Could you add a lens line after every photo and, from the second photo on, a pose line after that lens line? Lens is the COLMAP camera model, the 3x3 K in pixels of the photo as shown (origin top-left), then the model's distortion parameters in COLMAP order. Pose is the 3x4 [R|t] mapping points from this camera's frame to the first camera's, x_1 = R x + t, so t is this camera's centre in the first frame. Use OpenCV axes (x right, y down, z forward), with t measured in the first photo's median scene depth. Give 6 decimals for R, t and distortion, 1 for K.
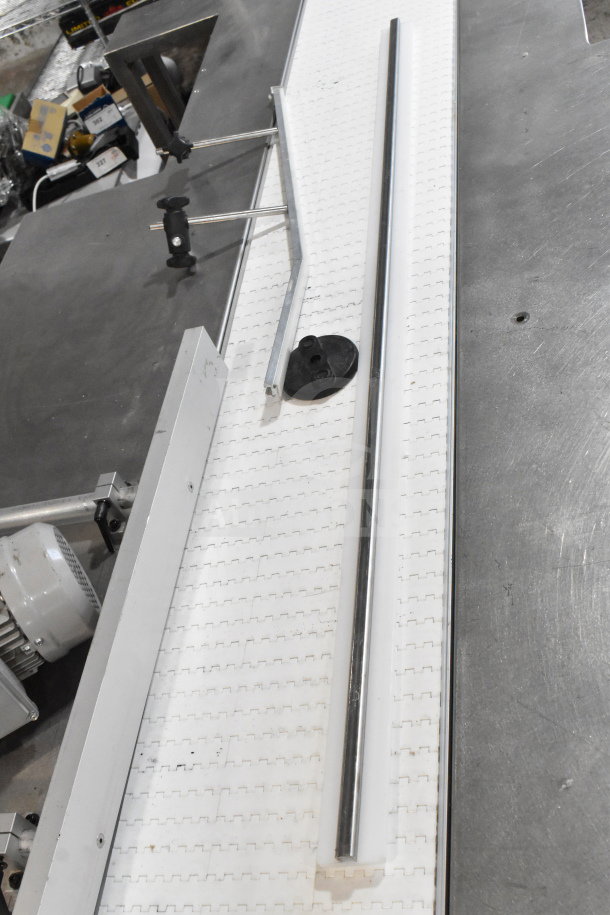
lens RADIAL K [[1031.2, 0, 305.0], [0, 1031.2, 457.5], [0, 0, 1]] dist [-0.070208, -0.002537]
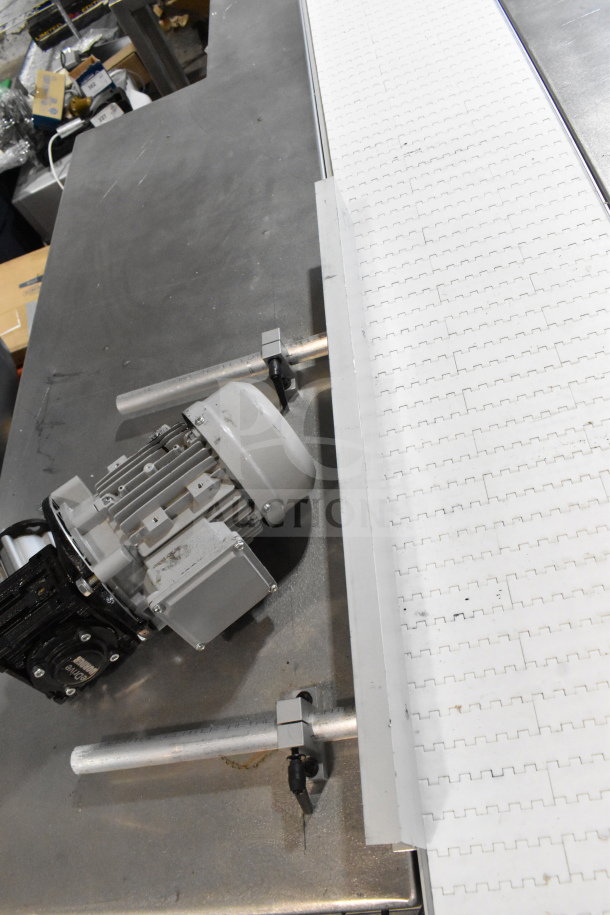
lens RADIAL K [[713.6, 0, 305.0], [0, 713.6, 457.5], [0, 0, 1]] dist [-0.095722, 0.014181]
pose [[0.986313, -0.130741, 0.100470, -0.098934], [0.116836, 0.984118, 0.133642, 0.019327], [-0.116347, -0.120074, 0.985924, 0.131158]]
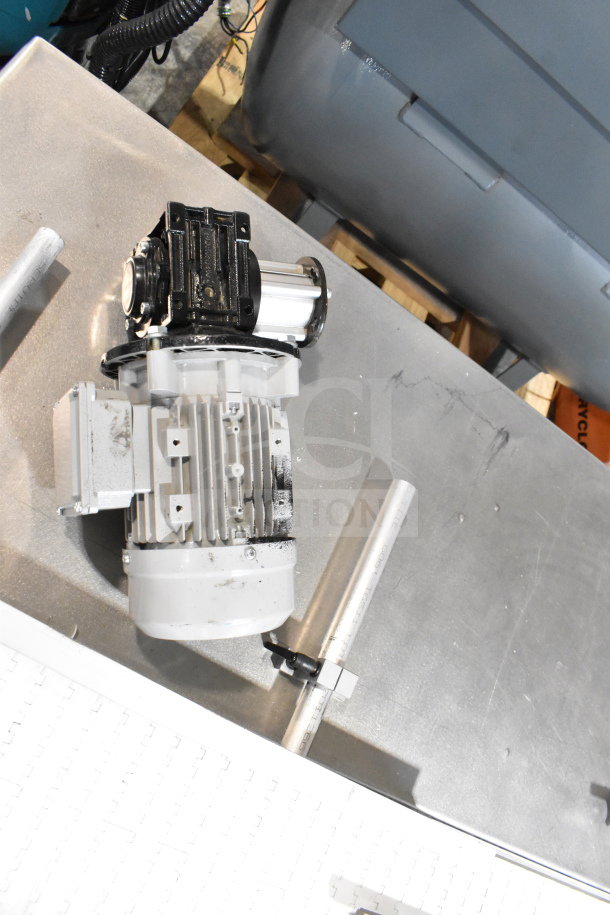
lens RADIAL K [[713.6, 0, 305.0], [0, 713.6, 457.5], [0, 0, 1]] dist [-0.095722, 0.014181]
pose [[-0.450845, 0.892595, -0.003665, -0.134223], [-0.823521, -0.414366, 0.387445, -0.036335], [0.344313, 0.177696, 0.921886, 0.189076]]
